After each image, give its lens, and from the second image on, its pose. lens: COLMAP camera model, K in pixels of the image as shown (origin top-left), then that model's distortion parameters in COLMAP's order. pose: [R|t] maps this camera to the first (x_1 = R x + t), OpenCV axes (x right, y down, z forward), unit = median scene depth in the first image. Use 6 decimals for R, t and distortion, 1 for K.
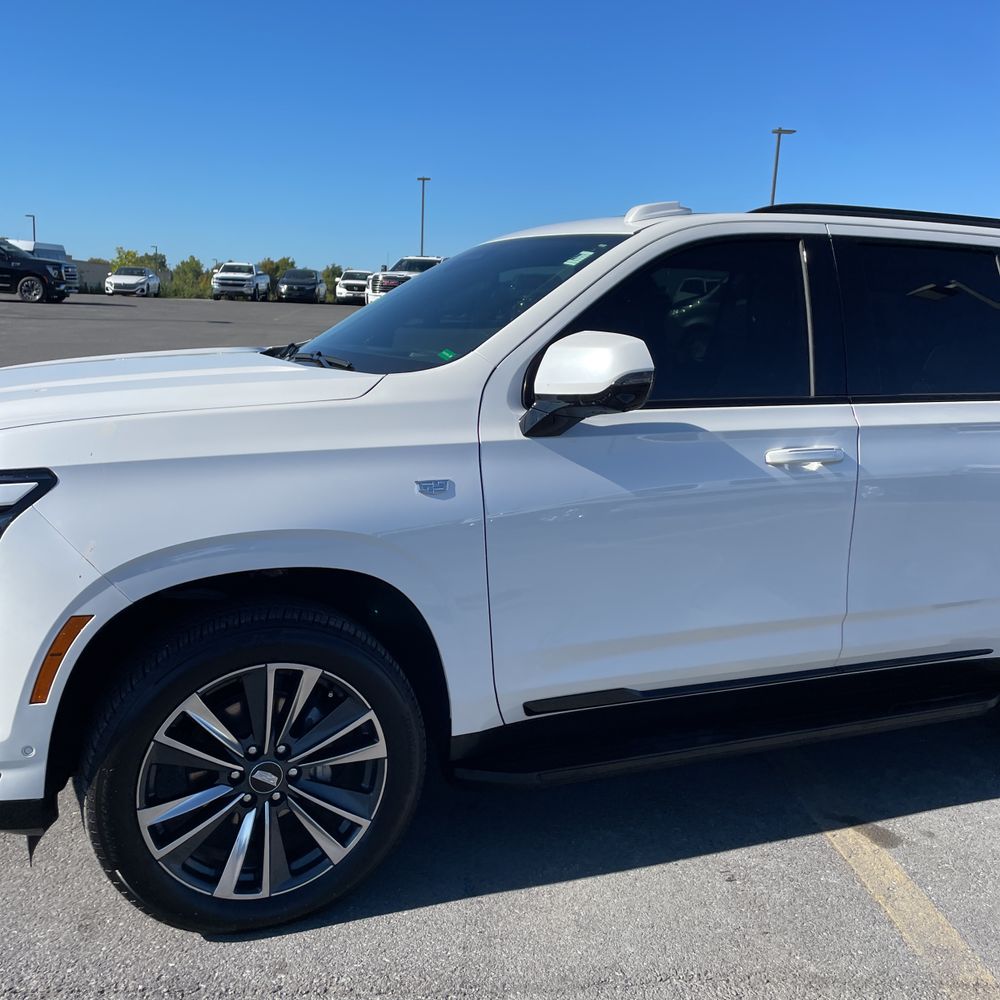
lens RADIAL K [[1048.3, 0, 500.0], [0, 1048.3, 500.0], [0, 0, 1]] dist [0.089032, -0.119498]
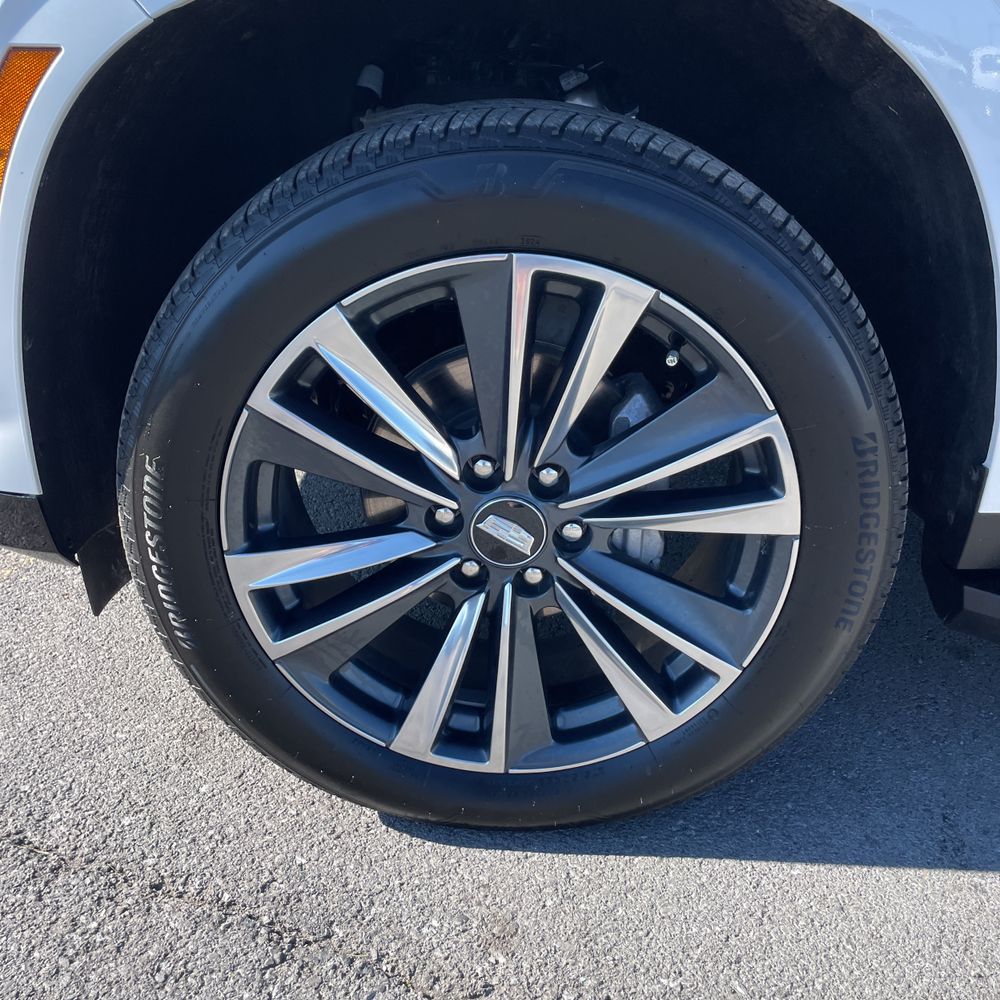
lens RADIAL K [[966.2, 0, 500.0], [0, 966.2, 500.0], [0, 0, 1]] dist [0.064578, -0.011543]
pose [[0.908967, 0.158279, -0.385650, -0.072060], [-0.062107, 0.966208, 0.250168, 0.148848], [0.412215, -0.203443, 0.888082, 0.644229]]
